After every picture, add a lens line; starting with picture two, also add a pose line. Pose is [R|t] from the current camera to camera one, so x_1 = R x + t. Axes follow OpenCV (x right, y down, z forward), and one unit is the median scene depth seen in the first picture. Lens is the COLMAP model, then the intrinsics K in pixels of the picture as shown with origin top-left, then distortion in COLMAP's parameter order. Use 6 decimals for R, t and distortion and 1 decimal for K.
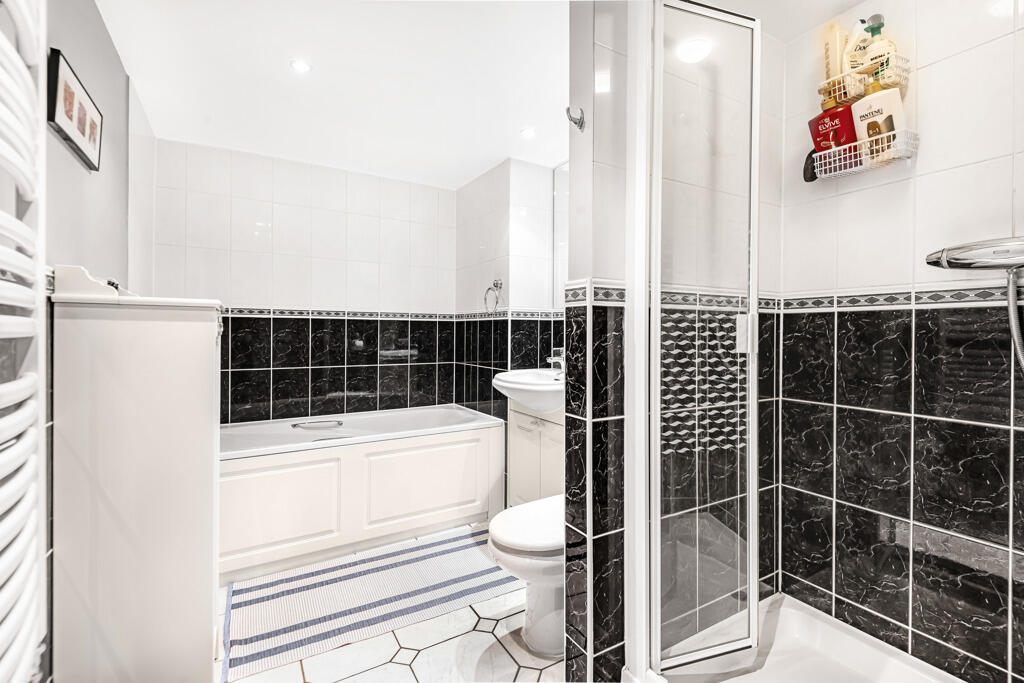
lens RADIAL K [[461.5, 0, 512.0], [0, 461.5, 341.5], [0, 0, 1]] dist [-0.000345, 0.000043]
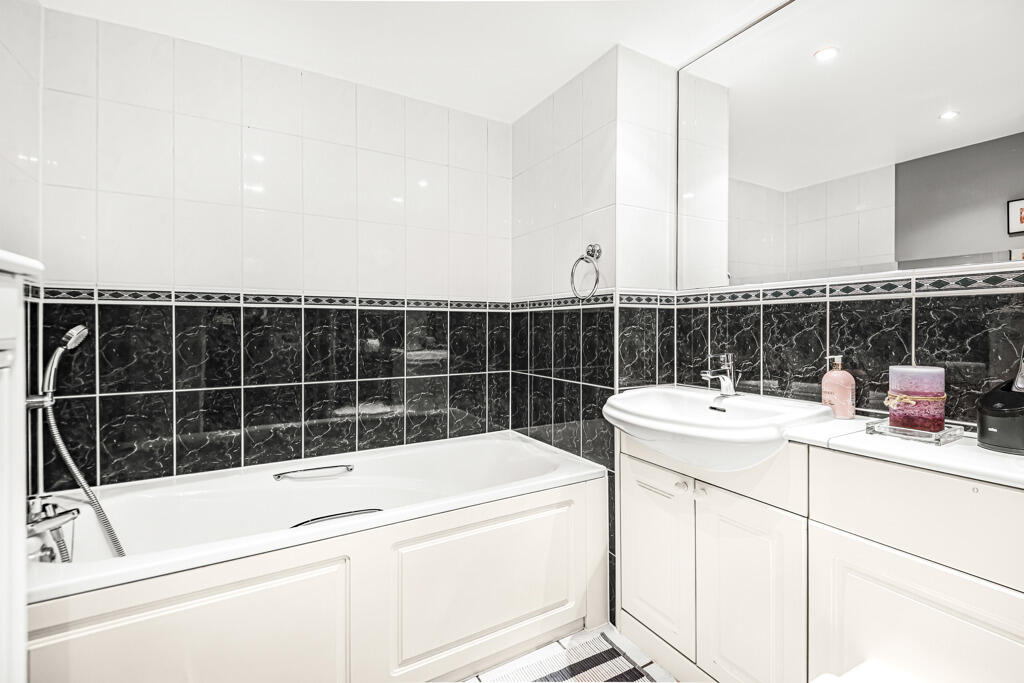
lens RADIAL K [[482.6, 0, 512.0], [0, 482.6, 341.5], [0, 0, 1]] dist [0.000784, -0.000307]
pose [[0.999466, -0.005217, -0.032248, -0.120491], [0.005496, 0.999948, 0.008562, -0.007260], [0.032202, -0.008735, 0.999443, 0.328529]]
